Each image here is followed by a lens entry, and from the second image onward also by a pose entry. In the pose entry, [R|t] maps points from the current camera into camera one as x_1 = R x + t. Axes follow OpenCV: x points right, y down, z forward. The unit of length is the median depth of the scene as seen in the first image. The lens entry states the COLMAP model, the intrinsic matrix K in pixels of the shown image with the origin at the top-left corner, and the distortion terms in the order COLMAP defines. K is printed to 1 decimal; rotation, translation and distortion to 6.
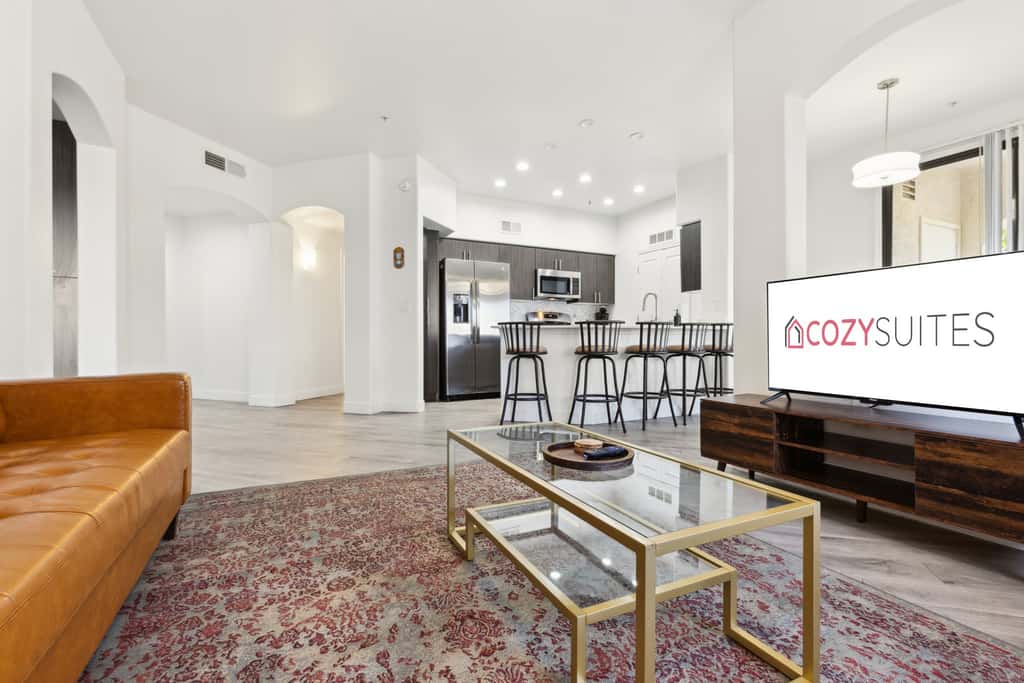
lens RADIAL K [[460.3, 0, 506.0], [0, 460.3, 337.3], [0, 0, 1]] dist [-0.000158, -0.001137]
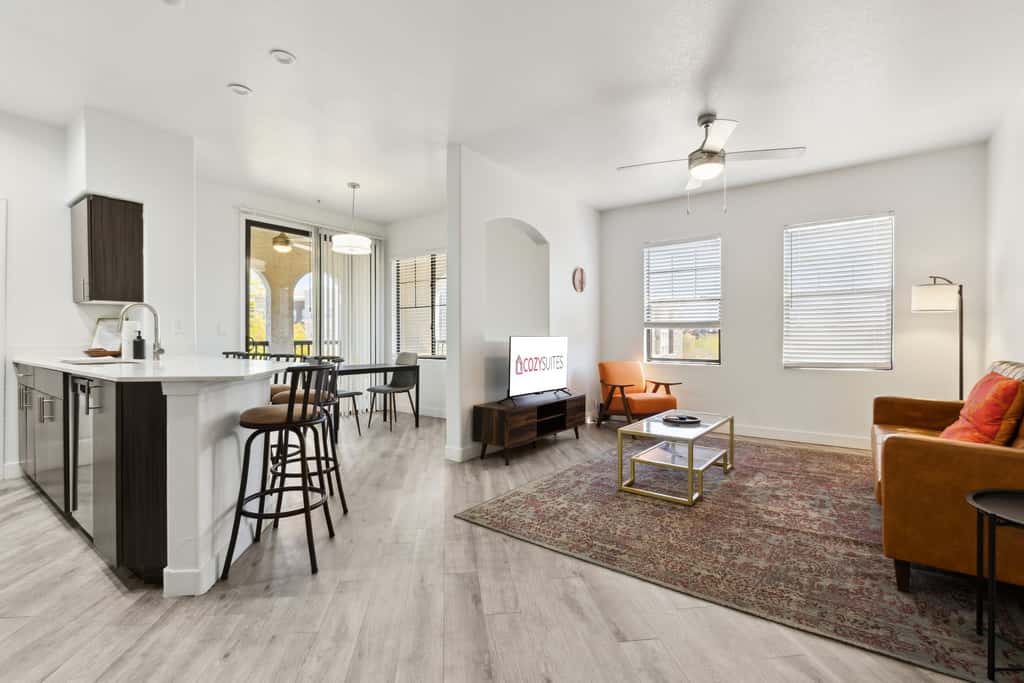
lens RADIAL K [[460.3, 0, 509.6], [0, 460.3, 338.5], [0, 0, 1]] dist [-0.000158, -0.001137]
pose [[-0.449302, -0.002256, 0.893377, -1.123982], [-0.004527, 0.999990, 0.000249, -0.127593], [-0.893368, -0.003932, -0.449308, 2.027827]]
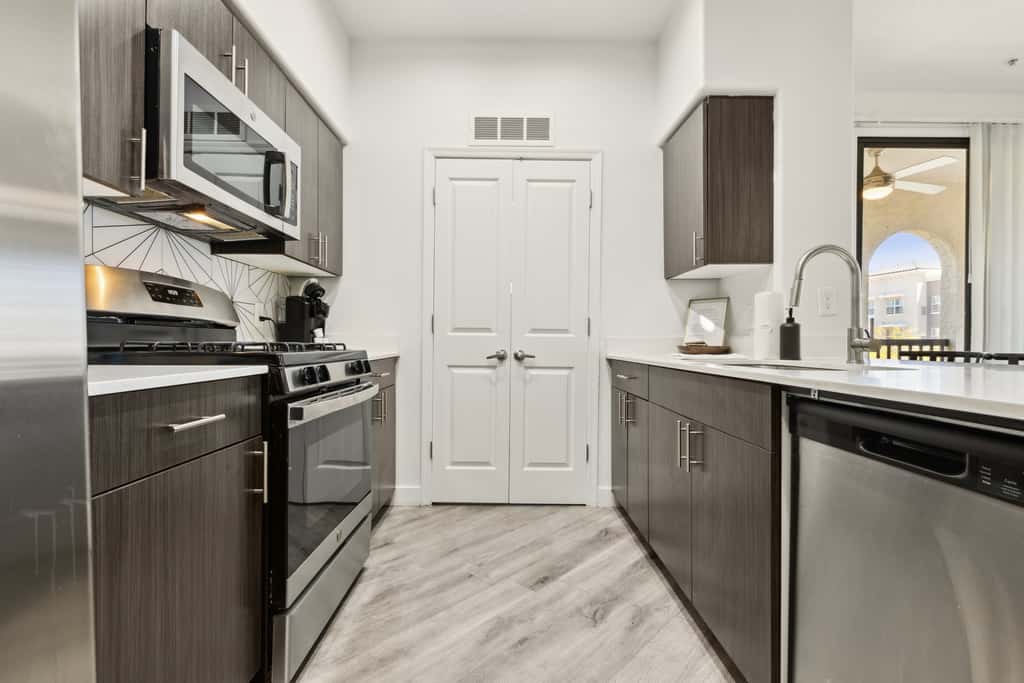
lens RADIAL K [[460.3, 0, 507.4], [0, 460.3, 343.4], [0, 0, 1]] dist [-0.000158, -0.001137]
pose [[0.433654, -0.004380, 0.901069, -0.124510], [-0.006417, 0.999948, 0.007948, -0.084018], [-0.901057, -0.009229, 0.433603, 2.574096]]
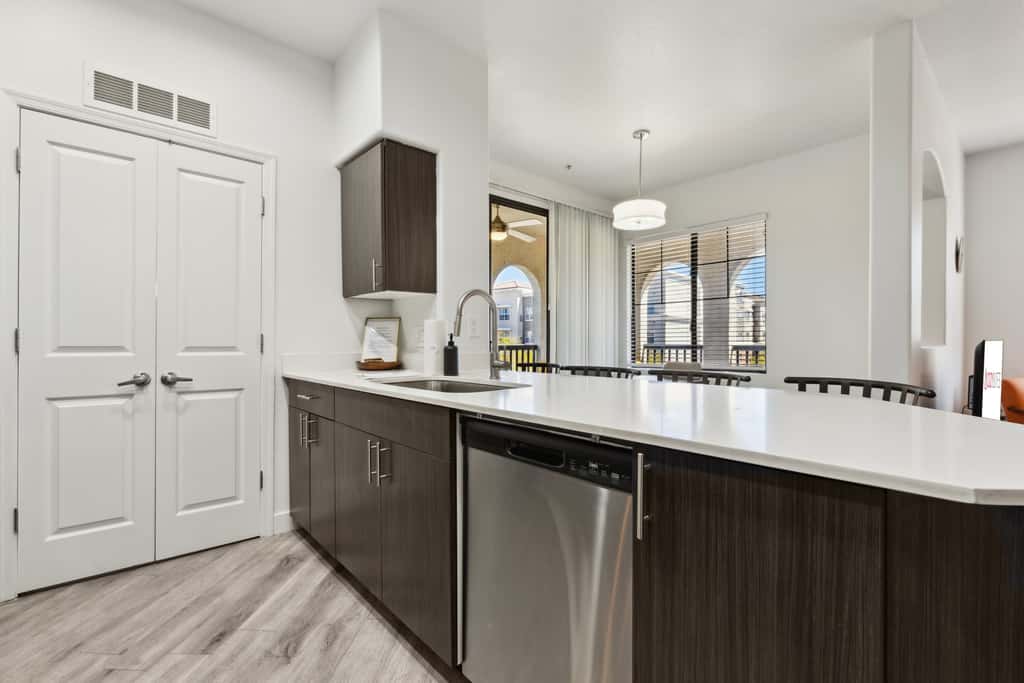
lens RADIAL K [[460.3, 0, 509.9], [0, 460.3, 344.1], [0, 0, 1]] dist [-0.000158, -0.001137]
pose [[-0.260366, -0.006875, 0.965486, -0.184384], [-0.003387, 0.999975, 0.006207, -0.131159], [-0.965504, -0.001654, -0.260383, 2.617995]]
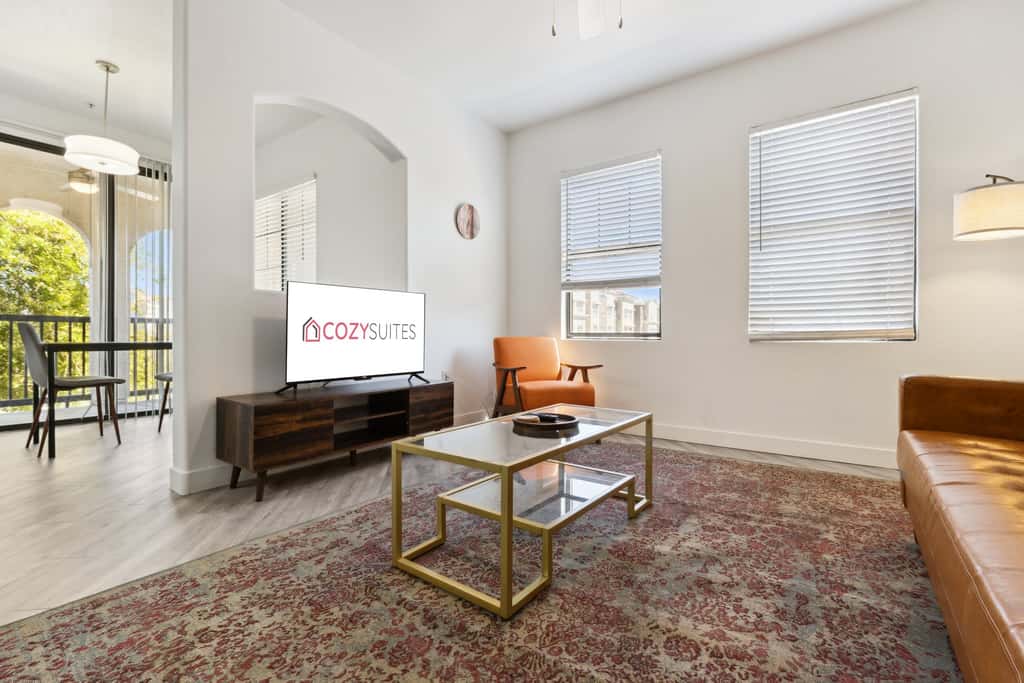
lens RADIAL K [[460.3, 0, 510.9], [0, 460.3, 333.8], [0, 0, 1]] dist [-0.000158, -0.001137]
pose [[-0.465964, 0.002081, 0.884801, -0.664965], [-0.005274, 0.999973, -0.005130, 0.002175], [-0.884788, -0.007057, -0.465940, 1.177760]]
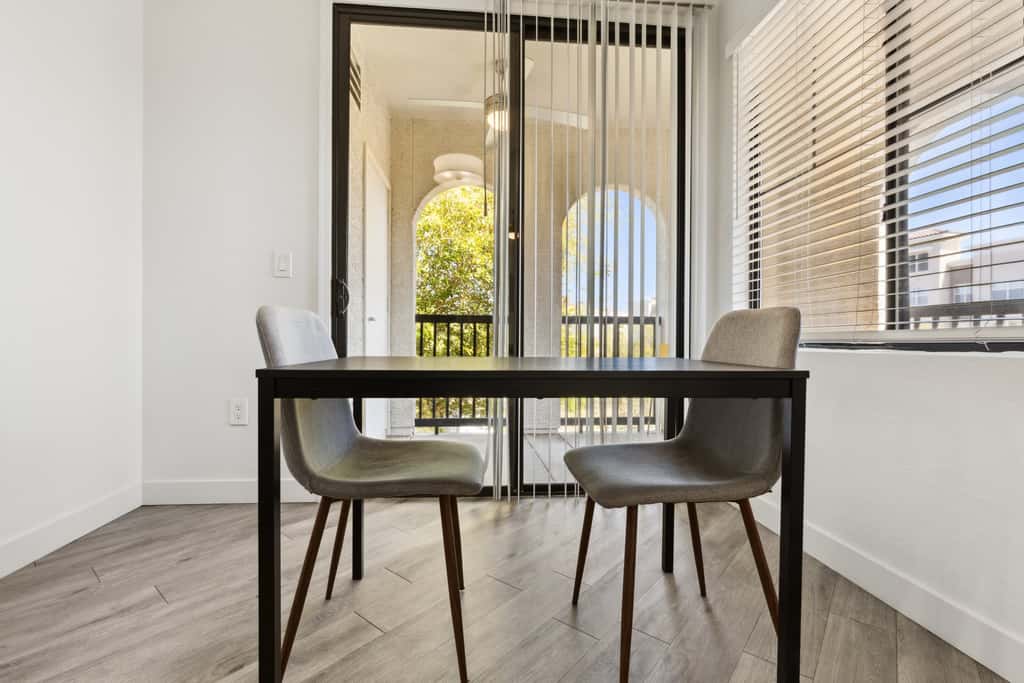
lens RADIAL K [[460.3, 0, 510.9], [0, 460.3, 342.0], [0, 0, 1]] dist [-0.000158, -0.001137]
pose [[0.357079, -0.003913, 0.934066, 0.941314], [-0.012730, 0.999878, 0.009055, 0.001103], [-0.933988, -0.015124, 0.356985, 1.411372]]
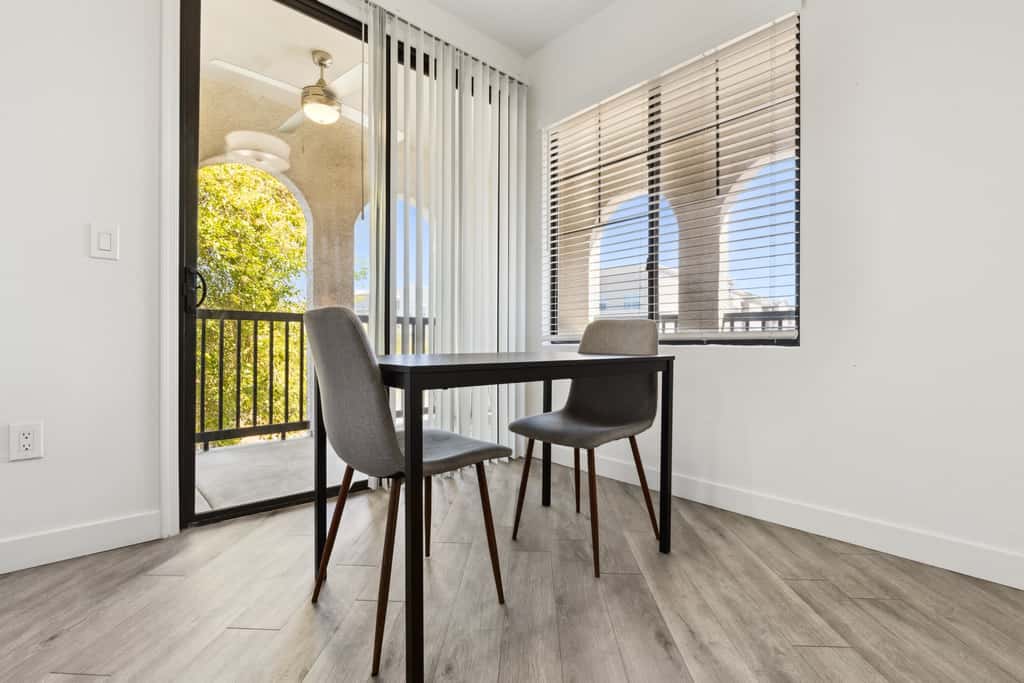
lens RADIAL K [[460.3, 0, 514.5], [0, 460.3, 342.4], [0, 0, 1]] dist [-0.000158, -0.001137]
pose [[-0.287408, -0.008636, 0.957769, 0.754494], [-0.011230, 0.999921, 0.005646, 0.003852], [-0.957742, -0.009133, -0.287482, 1.816435]]
